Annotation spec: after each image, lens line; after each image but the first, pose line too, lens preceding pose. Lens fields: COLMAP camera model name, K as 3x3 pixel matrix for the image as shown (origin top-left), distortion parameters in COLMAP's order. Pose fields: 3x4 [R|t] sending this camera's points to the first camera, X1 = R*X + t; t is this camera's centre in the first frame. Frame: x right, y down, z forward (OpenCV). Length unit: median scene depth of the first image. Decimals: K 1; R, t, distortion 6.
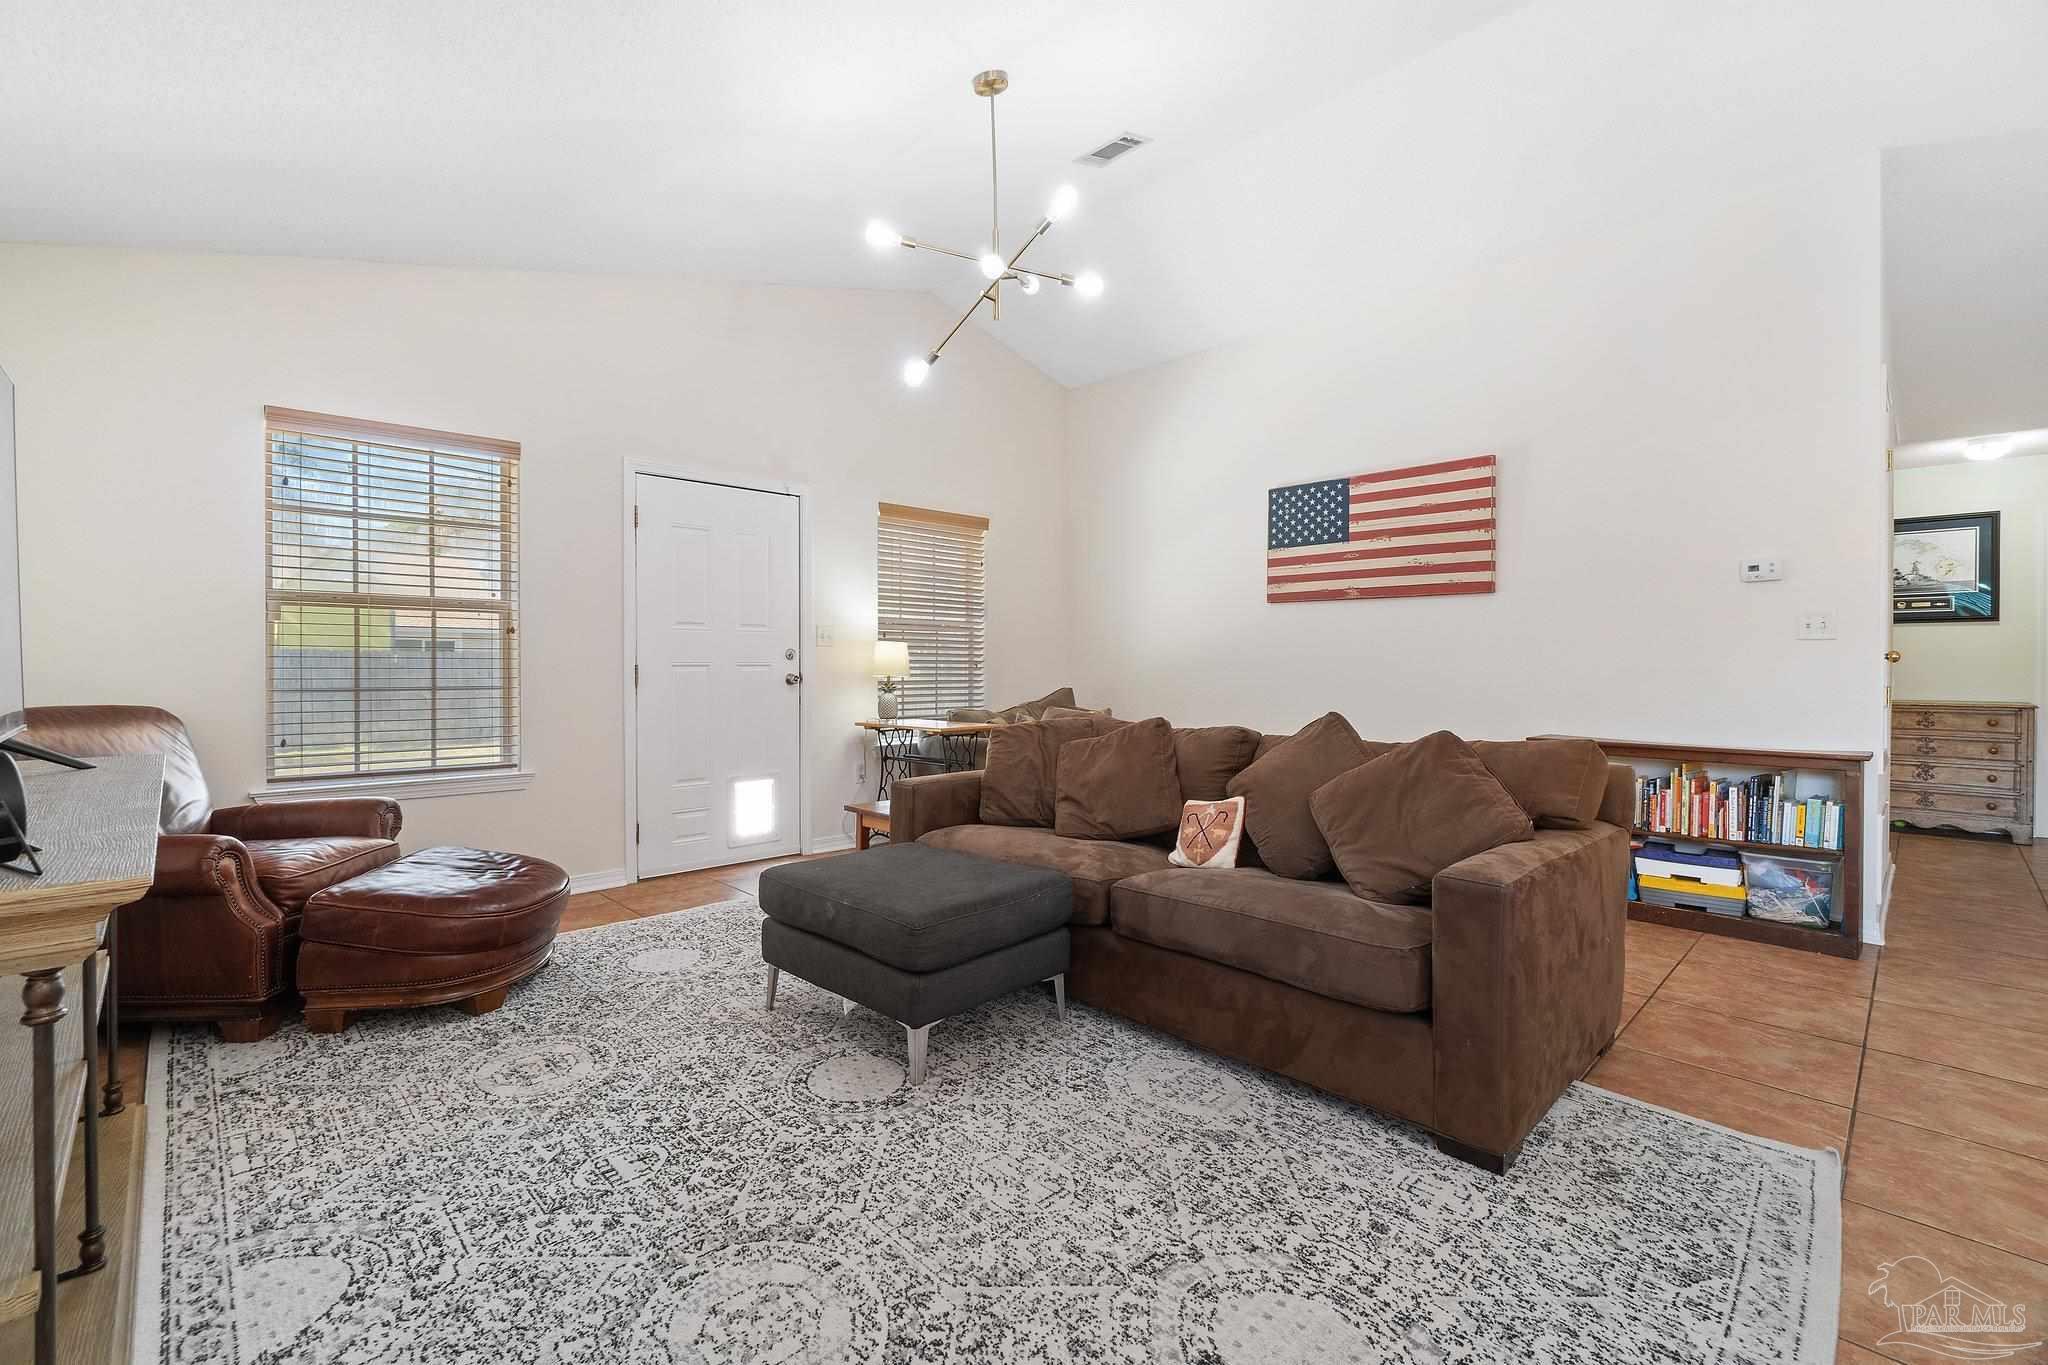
lens RADIAL K [[880.9, 0, 1020.7], [0, 880.9, 666.4], [0, 0, 1]] dist [-0.003469, 0.000052]
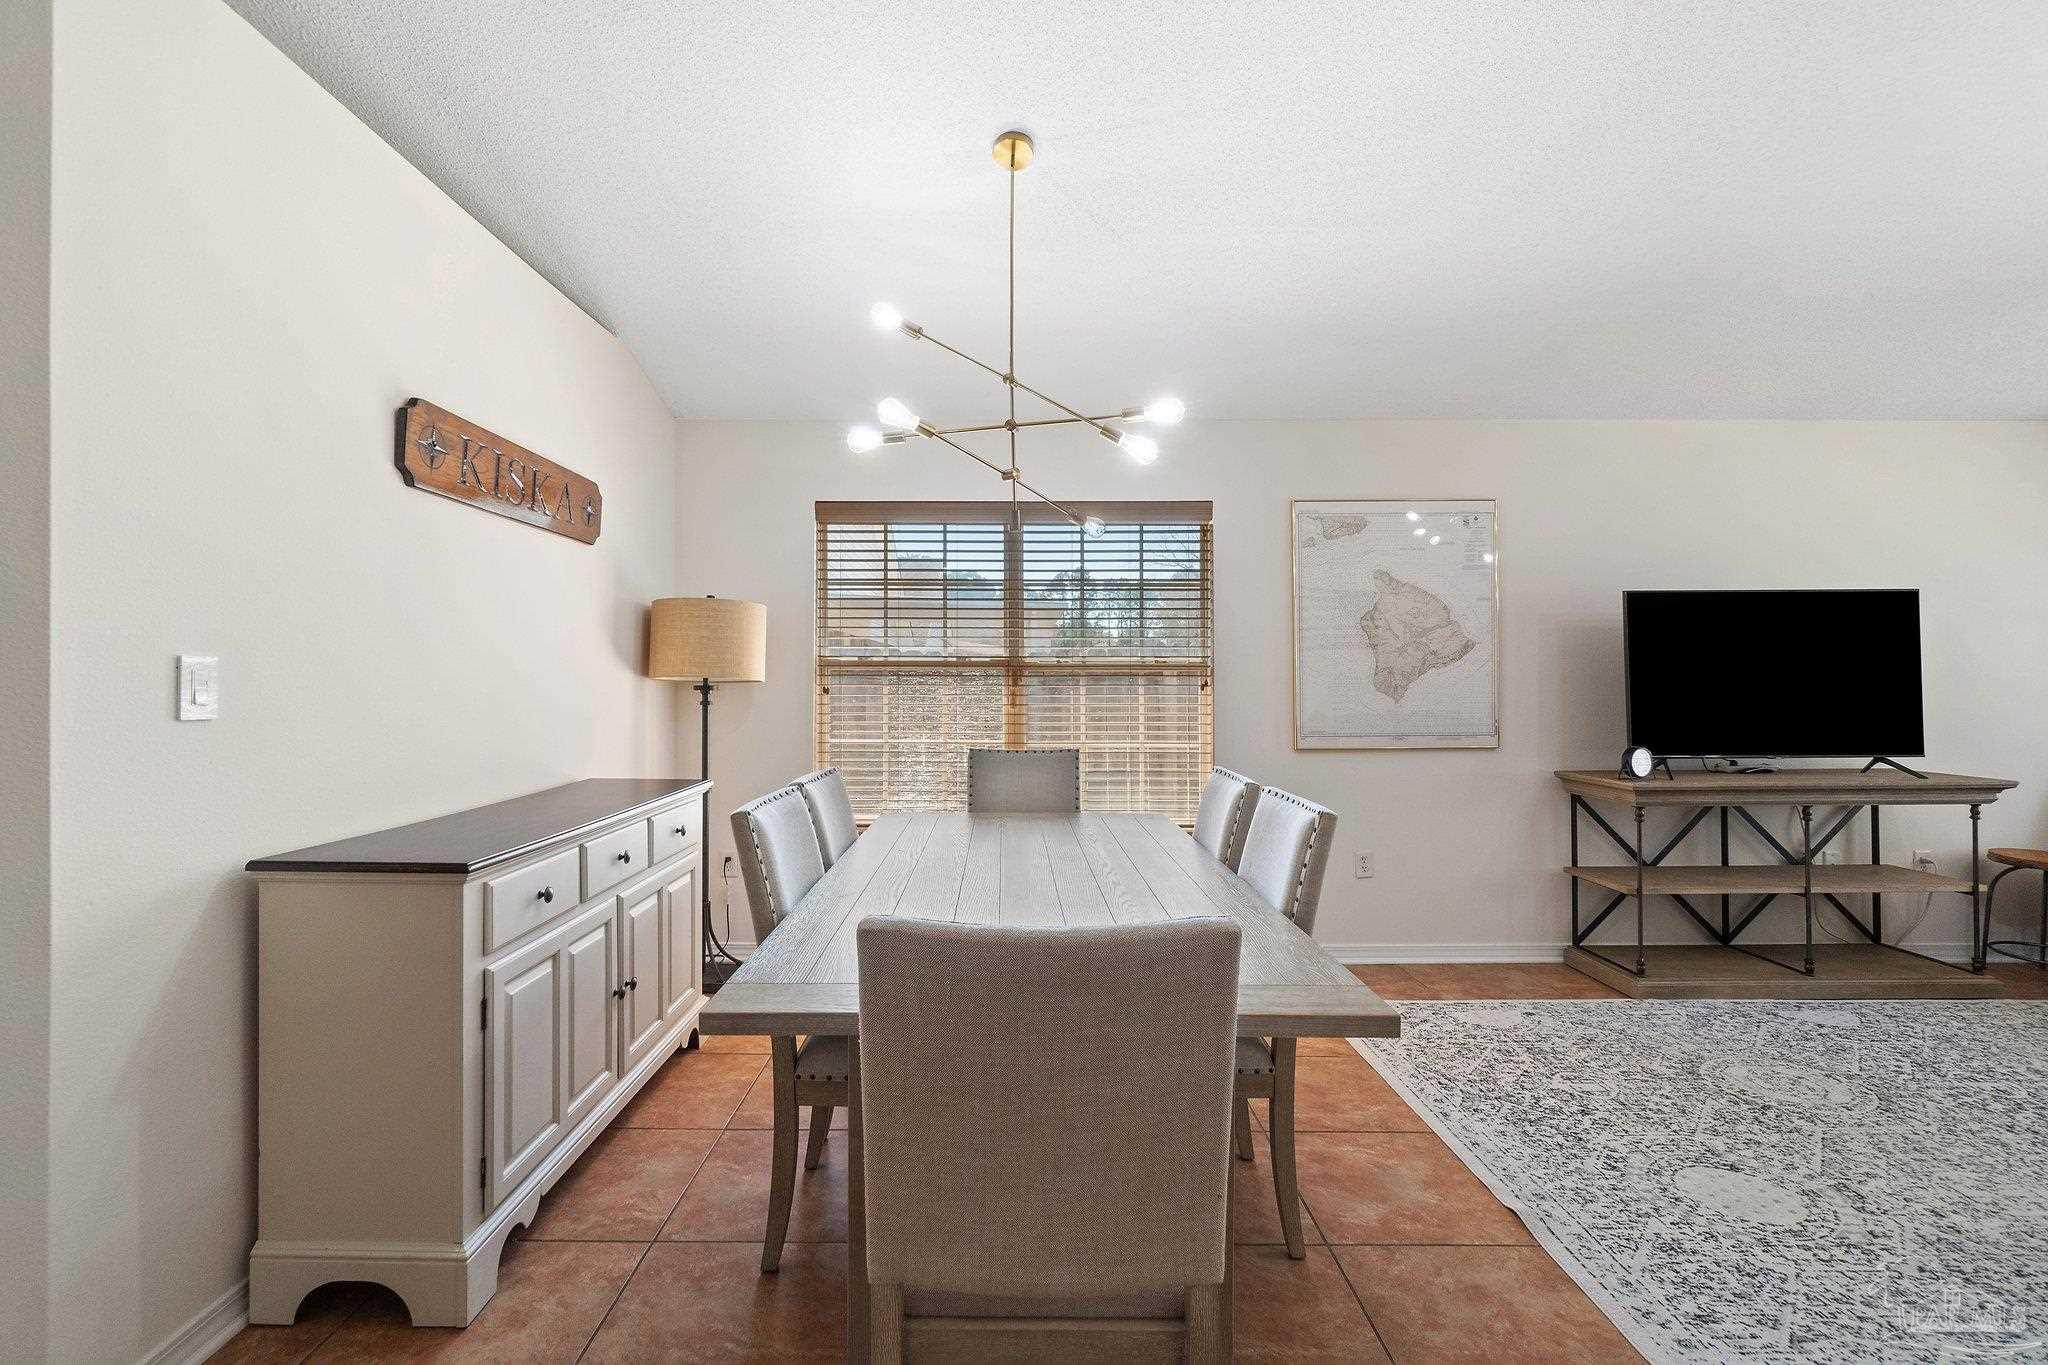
lens RADIAL K [[880.9, 0, 1019.0], [0, 880.9, 679.9], [0, 0, 1]] dist [-0.003469, 0.000052]
pose [[-0.695723, -0.007278, -0.718273, 1.831470], [-0.005922, 0.999973, -0.004396, -0.091265], [0.718285, 0.001196, -0.695747, 0.921036]]
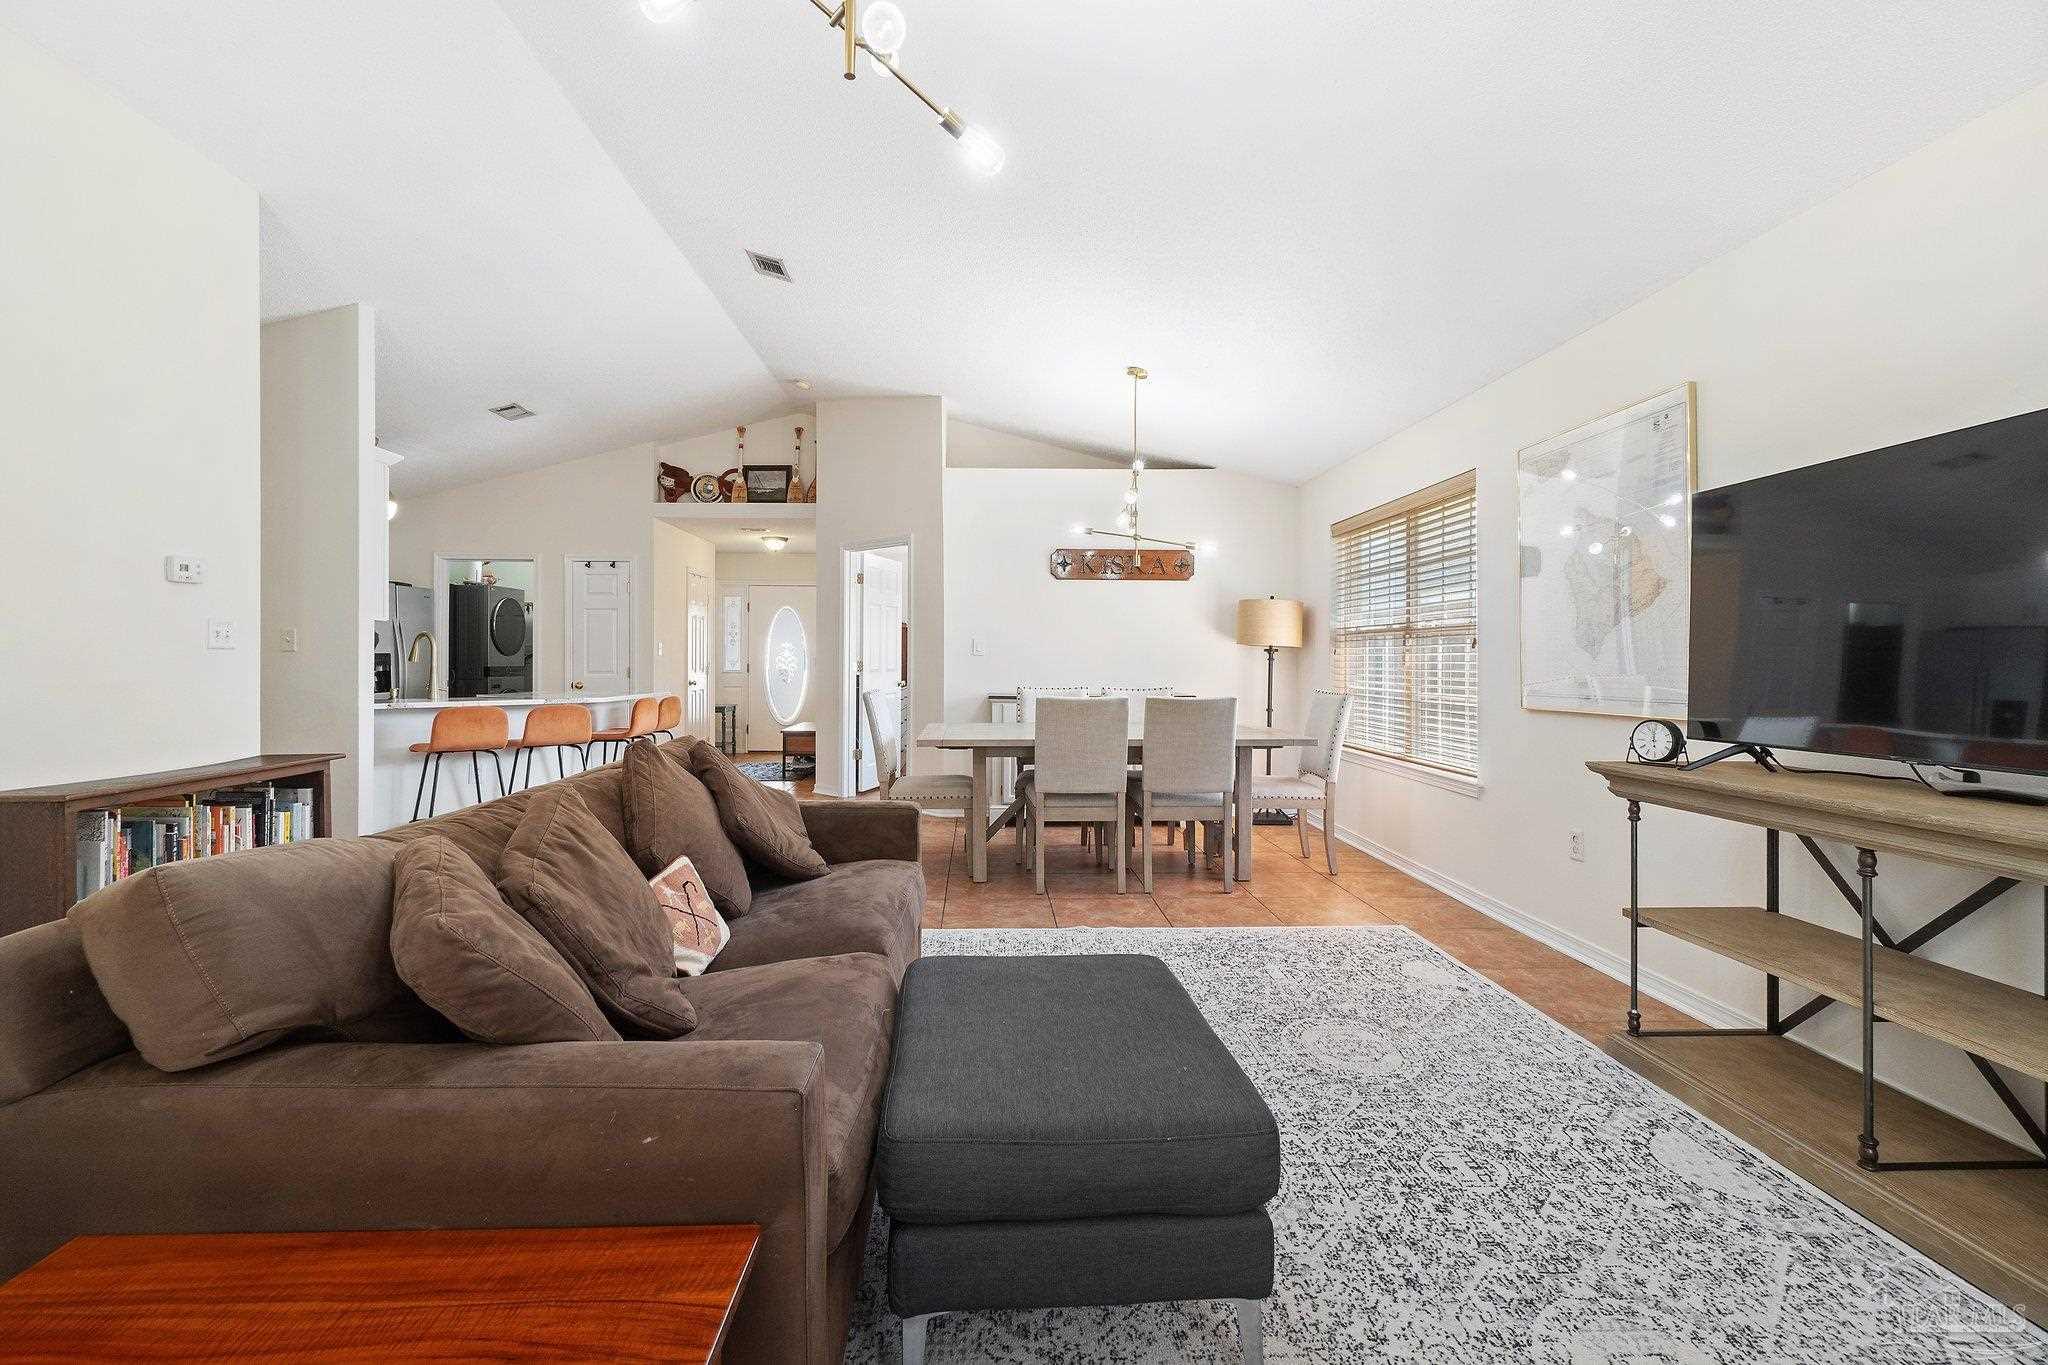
lens RADIAL K [[880.9, 0, 1008.4], [0, 880.9, 646.8], [0, 0, 1]] dist [-0.003469, 0.000052]
pose [[-0.739614, 0.004183, 0.673018, -0.819564], [-0.003603, 0.999942, -0.010175, -0.051637], [-0.673021, -0.009950, -0.739556, 2.317667]]
